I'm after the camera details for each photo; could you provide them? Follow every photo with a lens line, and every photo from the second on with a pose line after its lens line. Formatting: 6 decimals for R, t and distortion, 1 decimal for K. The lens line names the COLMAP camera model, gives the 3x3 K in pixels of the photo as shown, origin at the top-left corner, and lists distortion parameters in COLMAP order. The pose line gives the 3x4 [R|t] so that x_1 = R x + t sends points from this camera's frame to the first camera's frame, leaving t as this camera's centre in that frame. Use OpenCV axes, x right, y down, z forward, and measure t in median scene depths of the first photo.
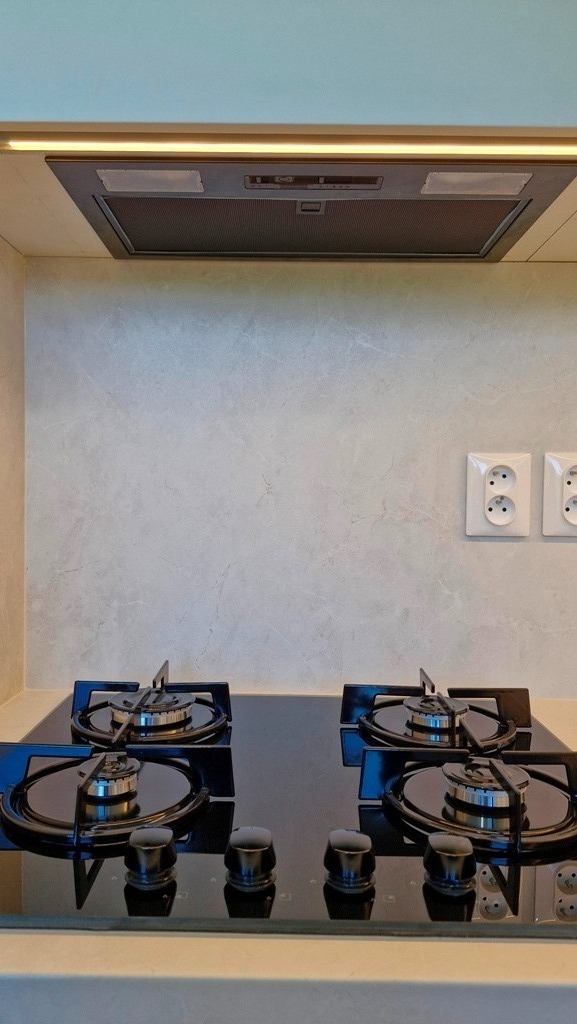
lens RADIAL K [[709.6, 0, 278.9], [0, 709.6, 515.5], [0, 0, 1]] dist [0.058523, -0.061662]
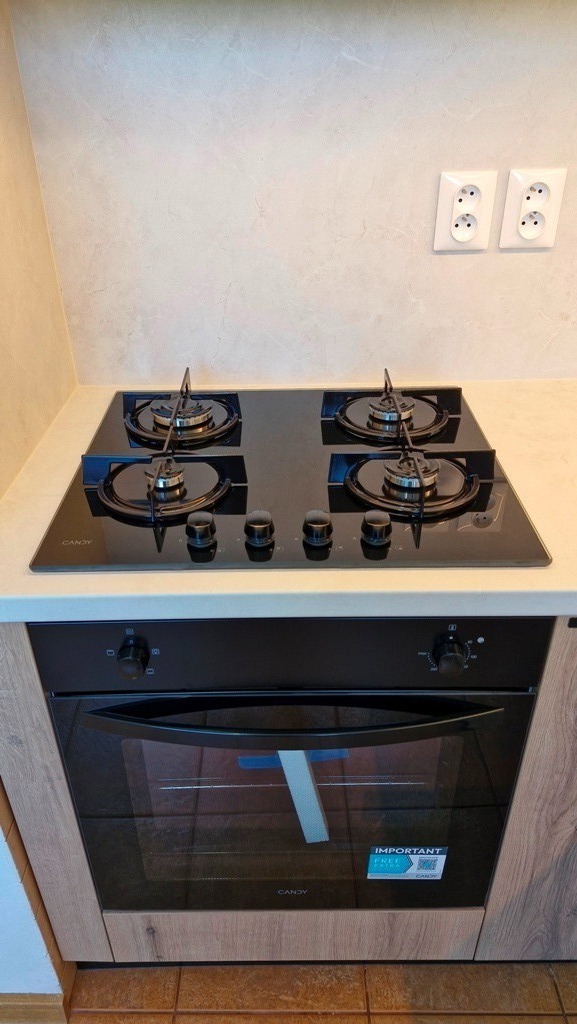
lens RADIAL K [[709.6, 0, 285.1], [0, 709.6, 509.9], [0, 0, 1]] dist [0.058523, -0.061662]
pose [[0.999608, -0.027650, -0.004326, 0.015261], [0.025909, 0.855864, 0.516551, -0.221688], [-0.010580, -0.516461, 0.856246, -0.216726]]
